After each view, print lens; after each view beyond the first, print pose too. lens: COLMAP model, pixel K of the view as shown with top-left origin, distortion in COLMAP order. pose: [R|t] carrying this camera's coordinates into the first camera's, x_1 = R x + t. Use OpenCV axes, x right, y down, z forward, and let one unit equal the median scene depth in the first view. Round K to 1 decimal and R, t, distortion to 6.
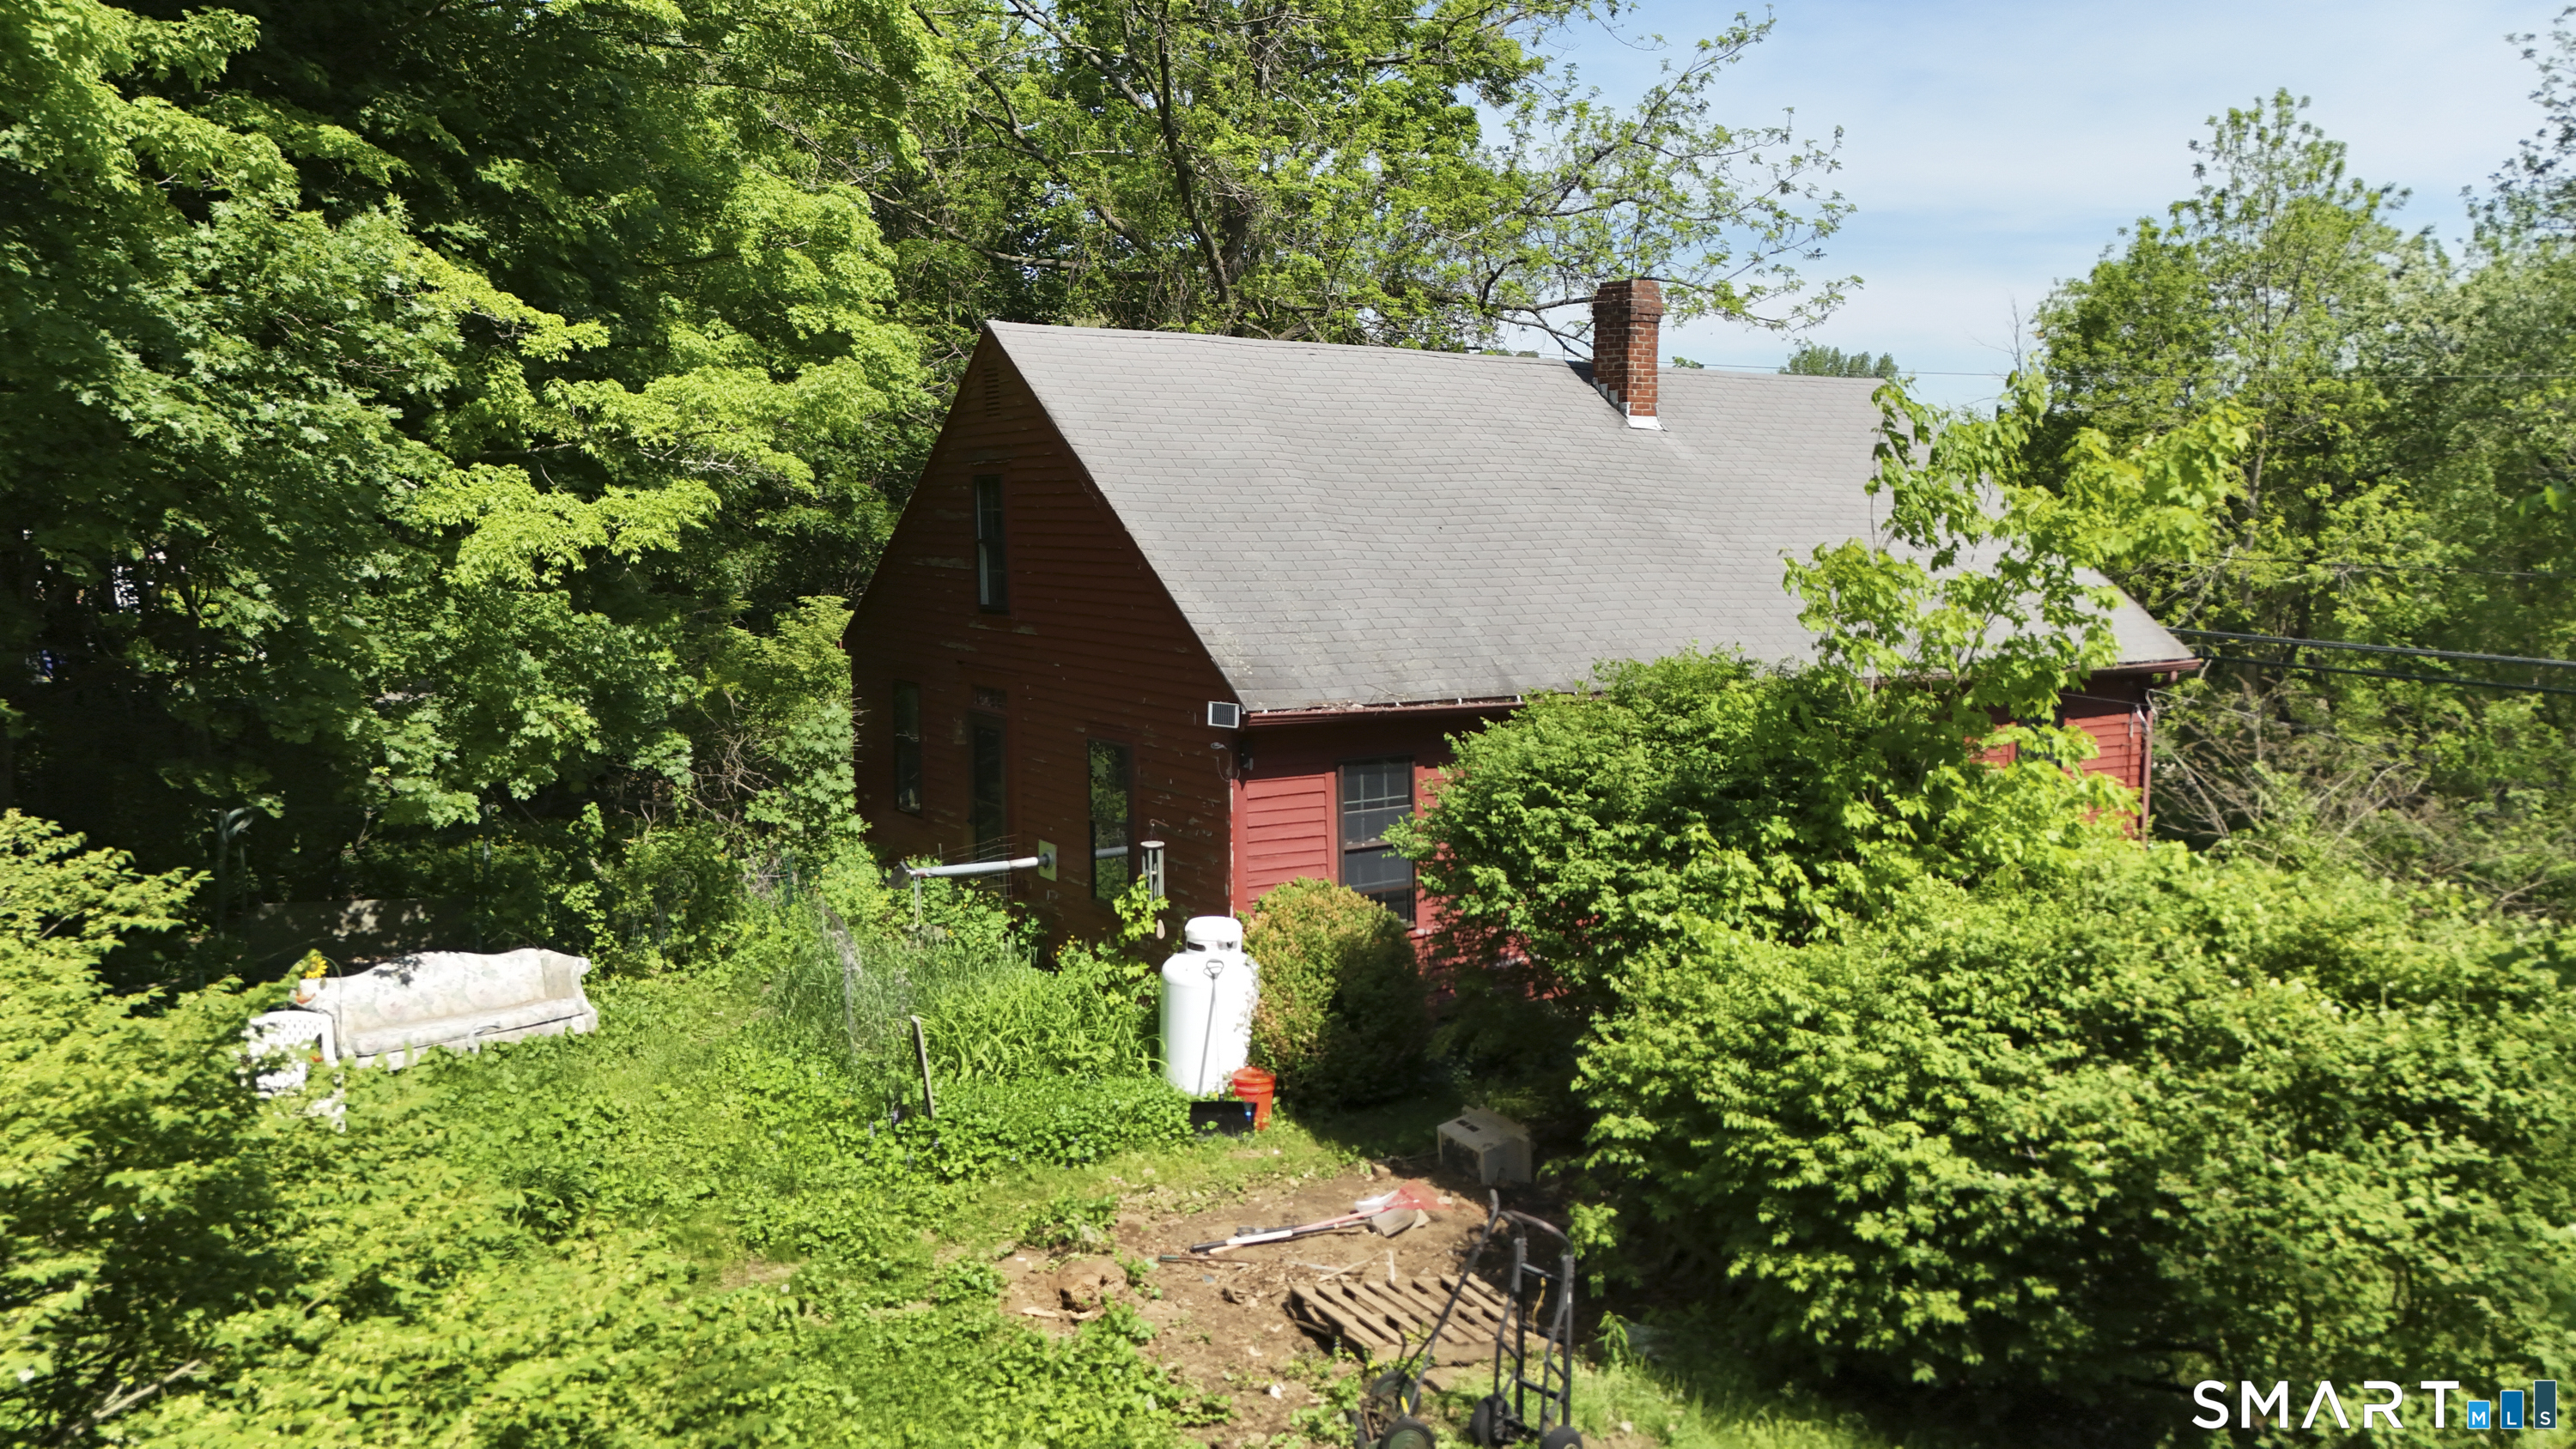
lens RADIAL K [[2030.2, 0, 1354.0], [0, 2030.2, 694.6], [0, 0, 1]] dist [0.084061, -0.005651]
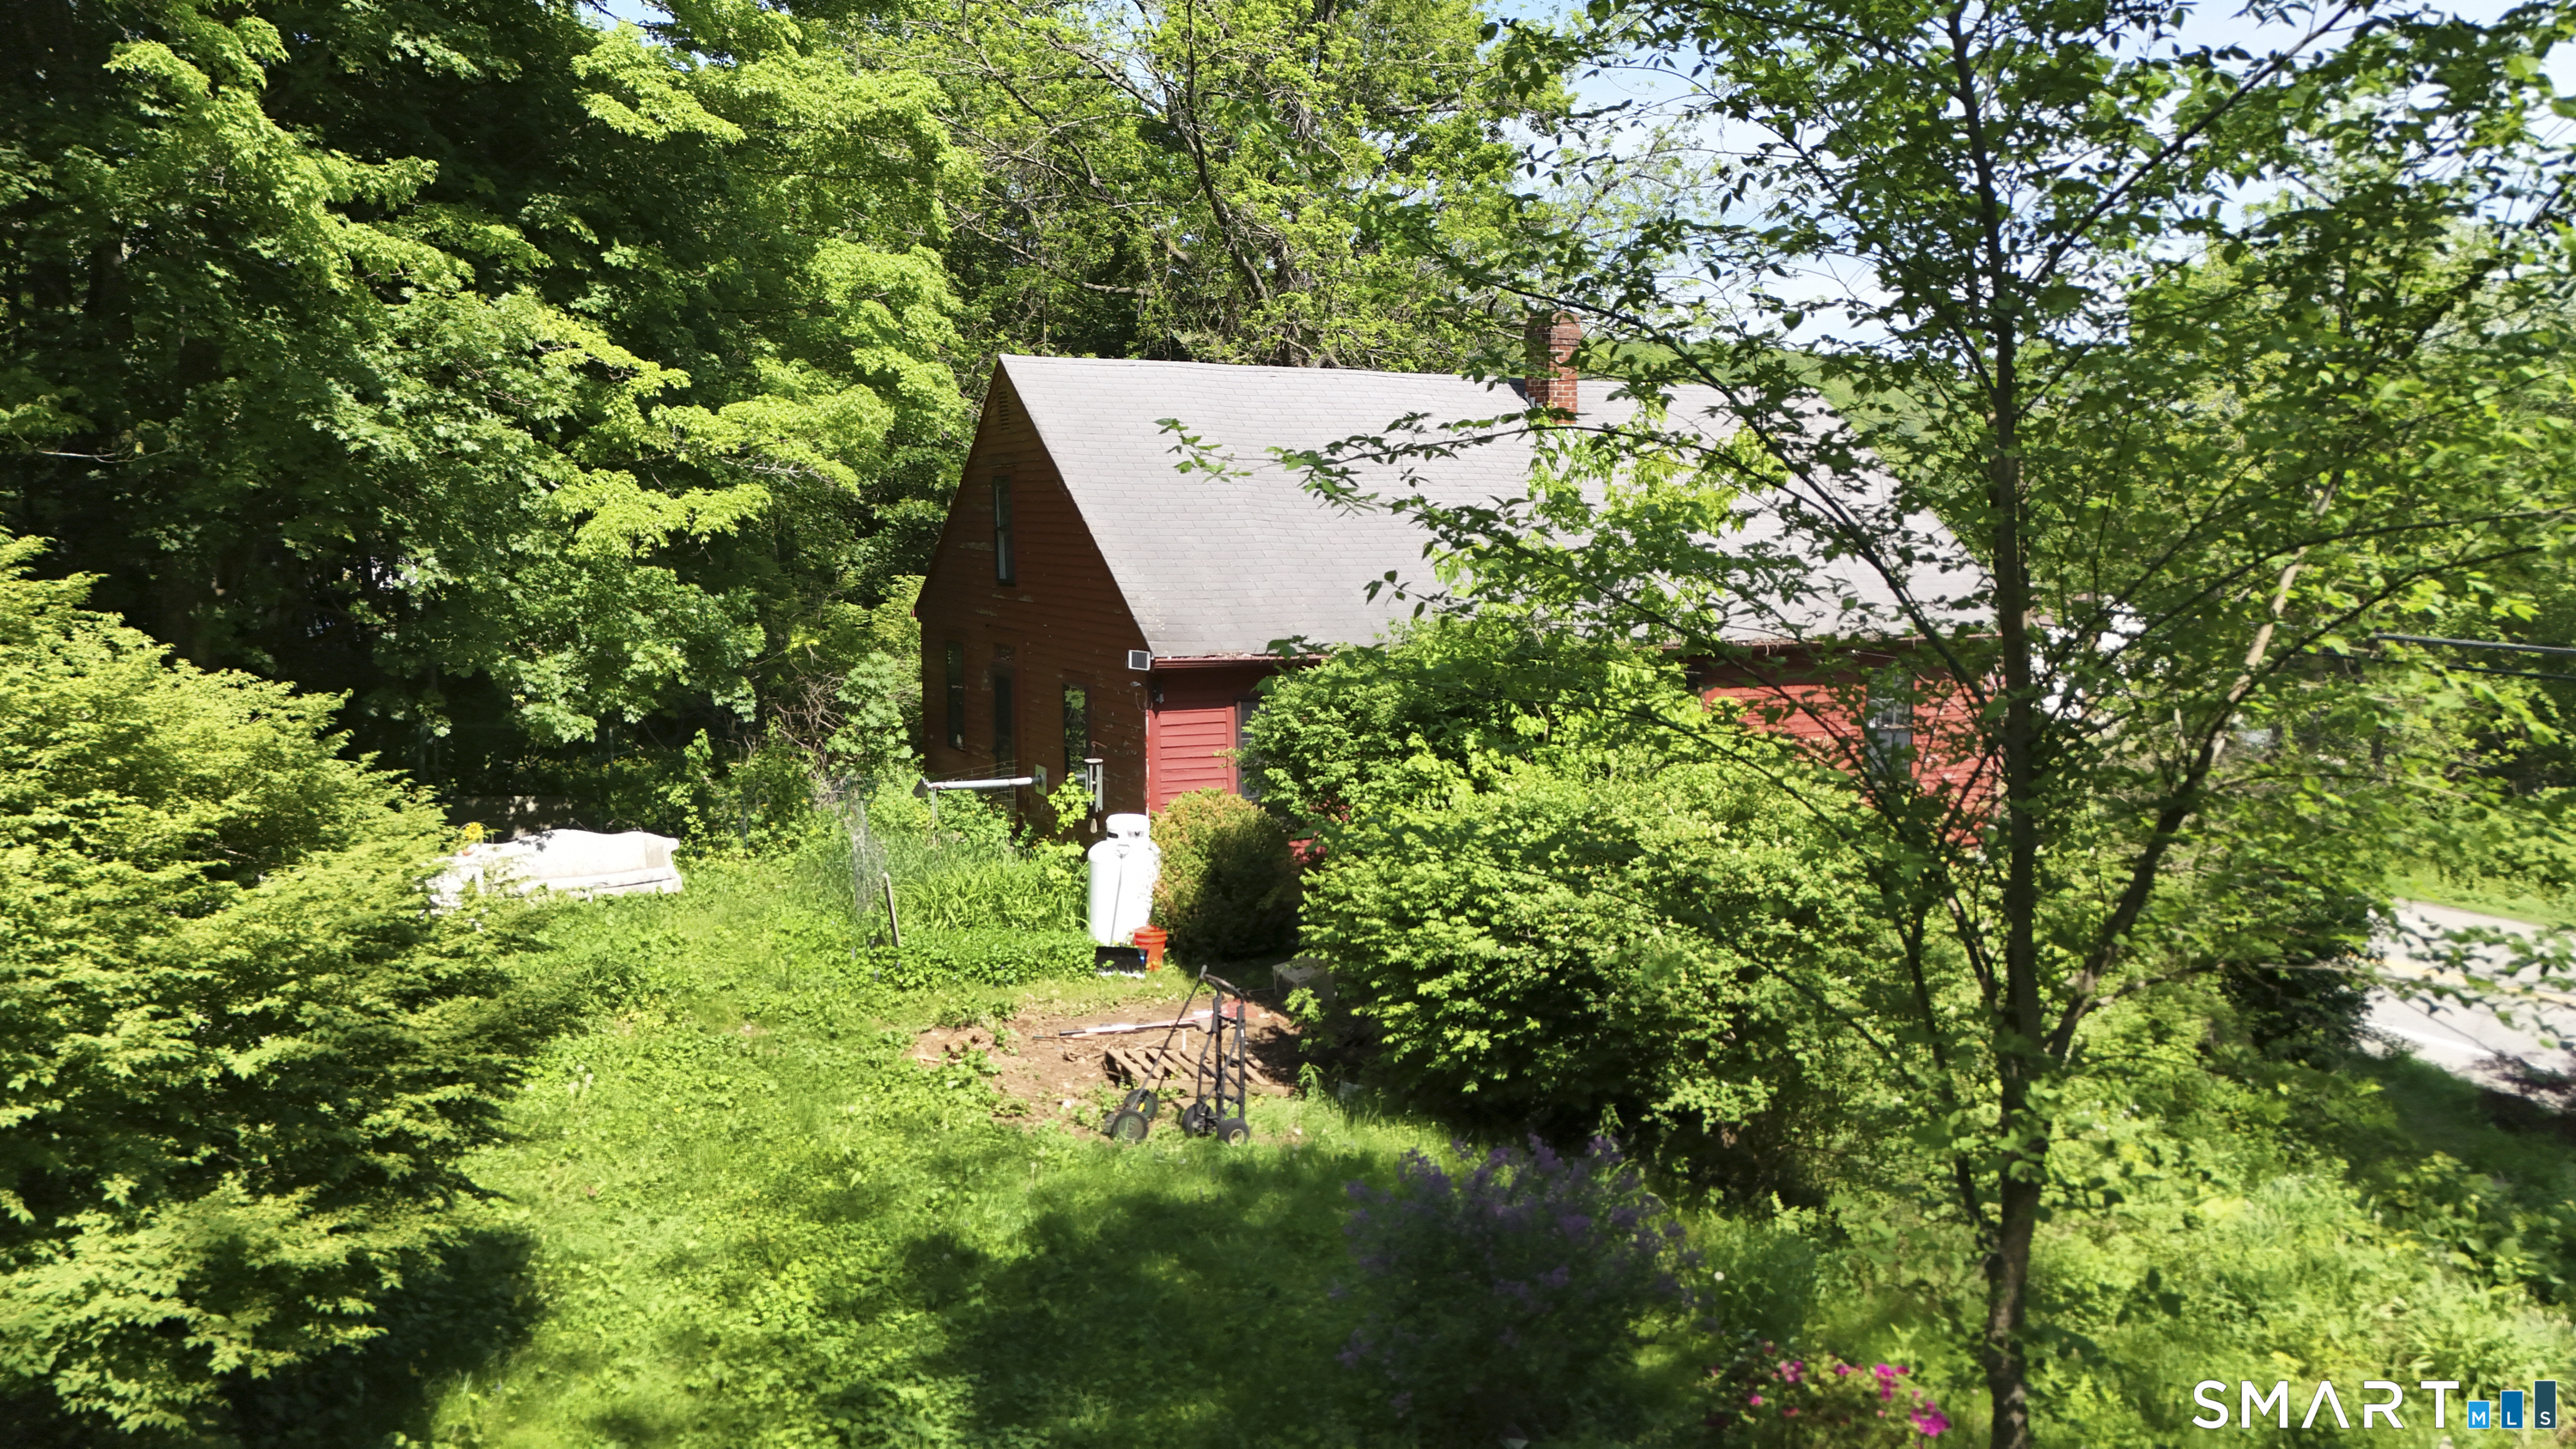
lens RADIAL K [[1894.2, 0, 1291.5], [0, 1894.2, 707.6], [0, 0, 1]] dist [0.099270, -0.106500]
pose [[0.994825, 0.011888, -0.100904, 0.158940], [-0.010346, 0.999822, 0.015791, 0.020531], [0.101074, -0.014665, 0.994771, -0.208748]]
